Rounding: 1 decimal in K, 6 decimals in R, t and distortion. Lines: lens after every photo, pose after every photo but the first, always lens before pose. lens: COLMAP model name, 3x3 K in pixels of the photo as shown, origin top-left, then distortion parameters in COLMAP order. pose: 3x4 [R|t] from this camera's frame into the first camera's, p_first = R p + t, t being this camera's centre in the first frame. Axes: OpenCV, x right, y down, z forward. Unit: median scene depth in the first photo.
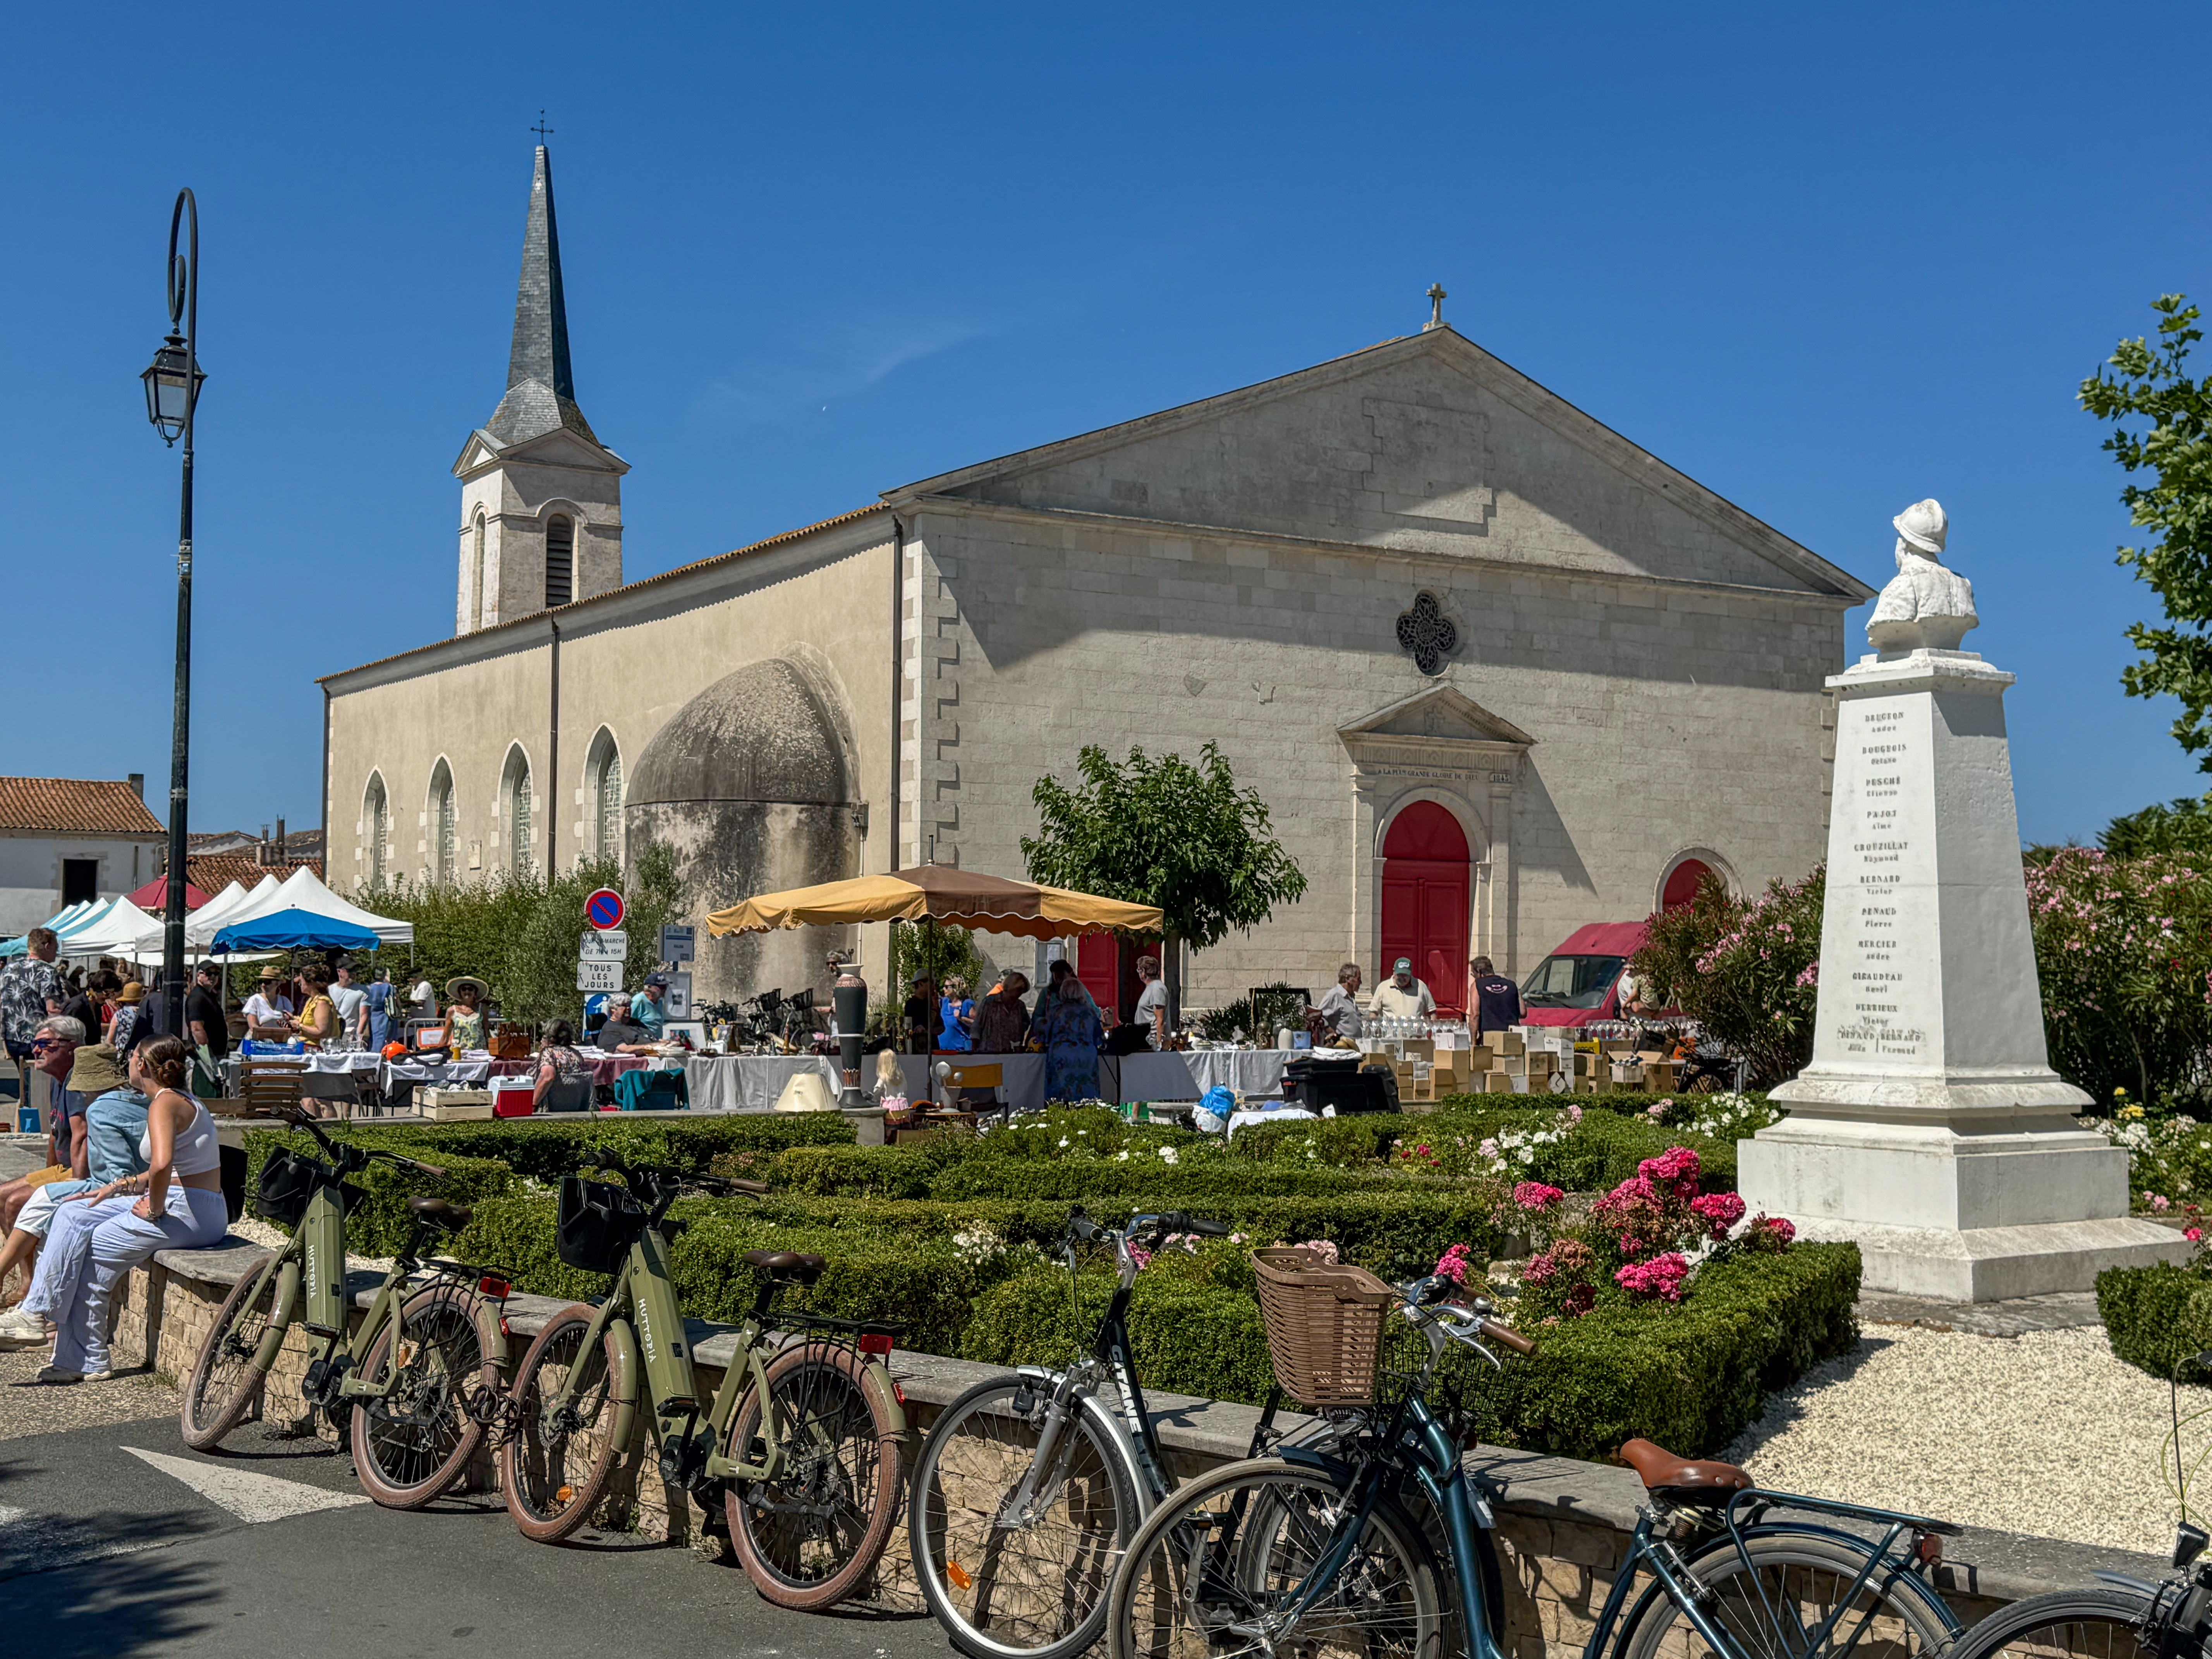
lens RADIAL K [[2724.8, 0, 1106.0], [0, 2724.8, 829.5], [0, 0, 1]] dist [0.080615, 0.021975]
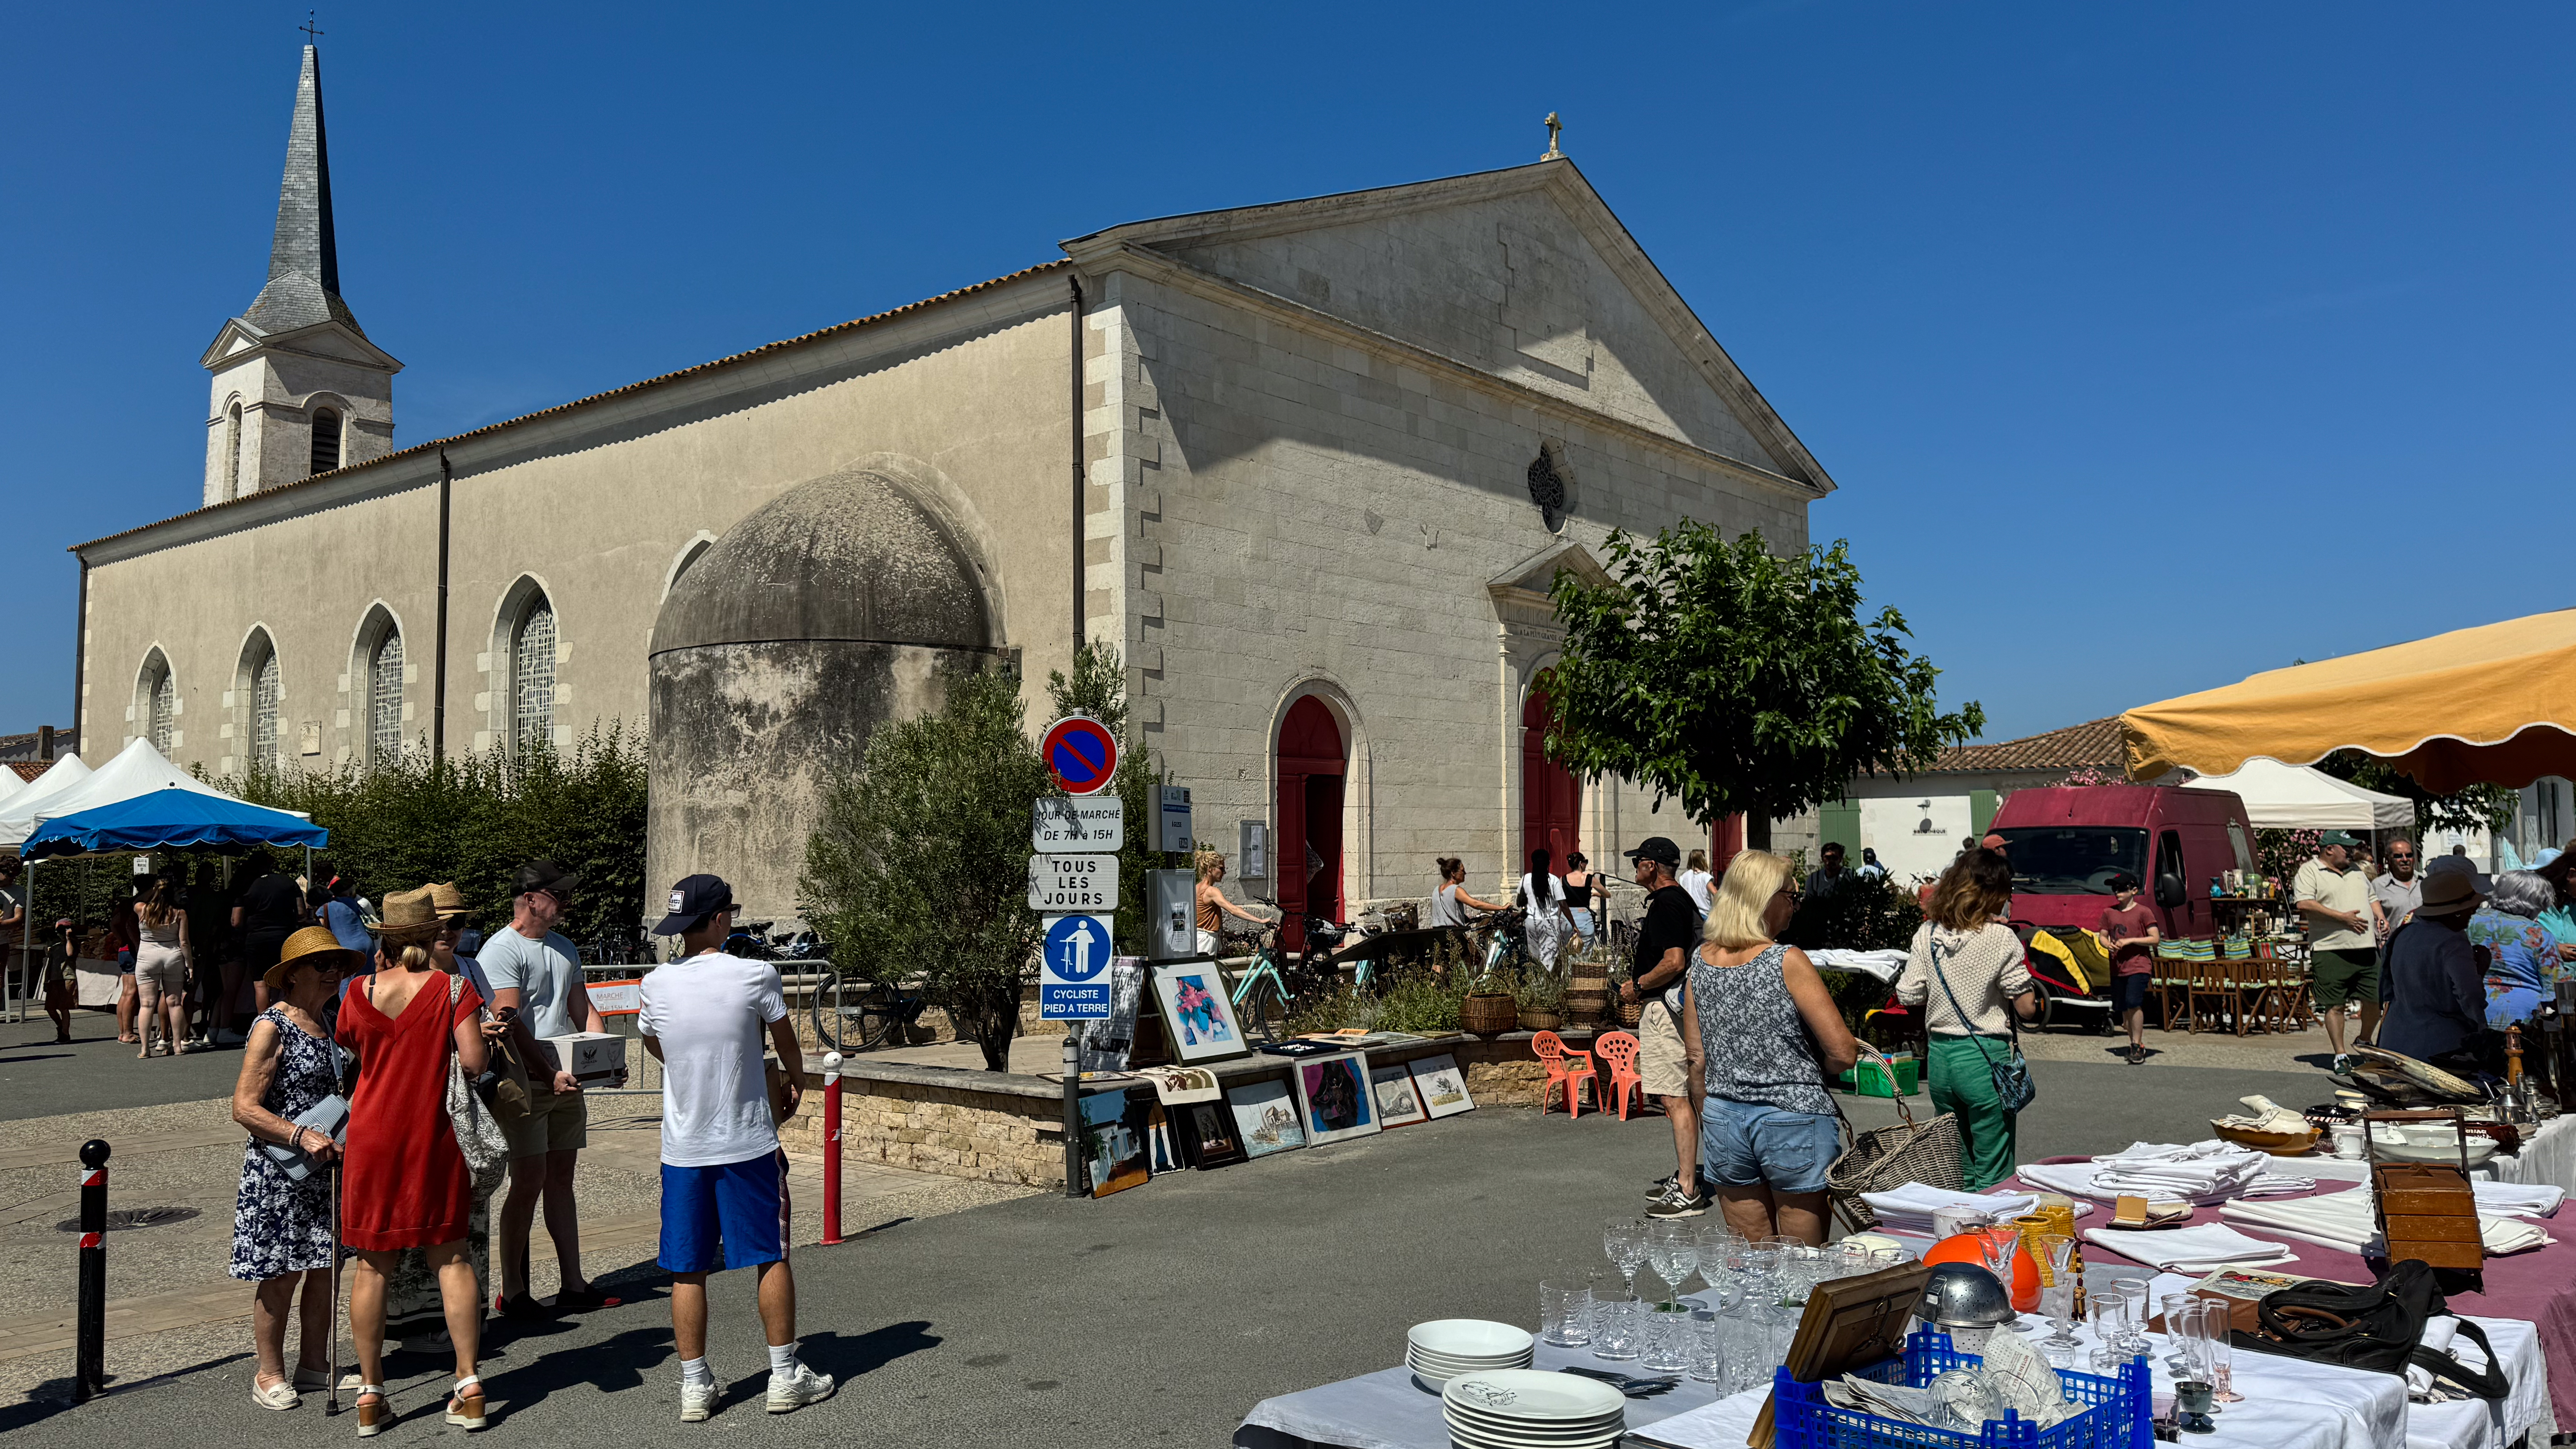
lens RADIAL K [[1835.1, 0, 1288.0], [0, 1835.1, 724.5], [0, 0, 1]] dist [0.105148, -0.197669]
pose [[0.939013, 0.004369, 0.343855, -0.191754], [0.001842, 0.999841, -0.017735, 0.021312], [-0.343877, 0.017287, 0.938855, 0.466371]]
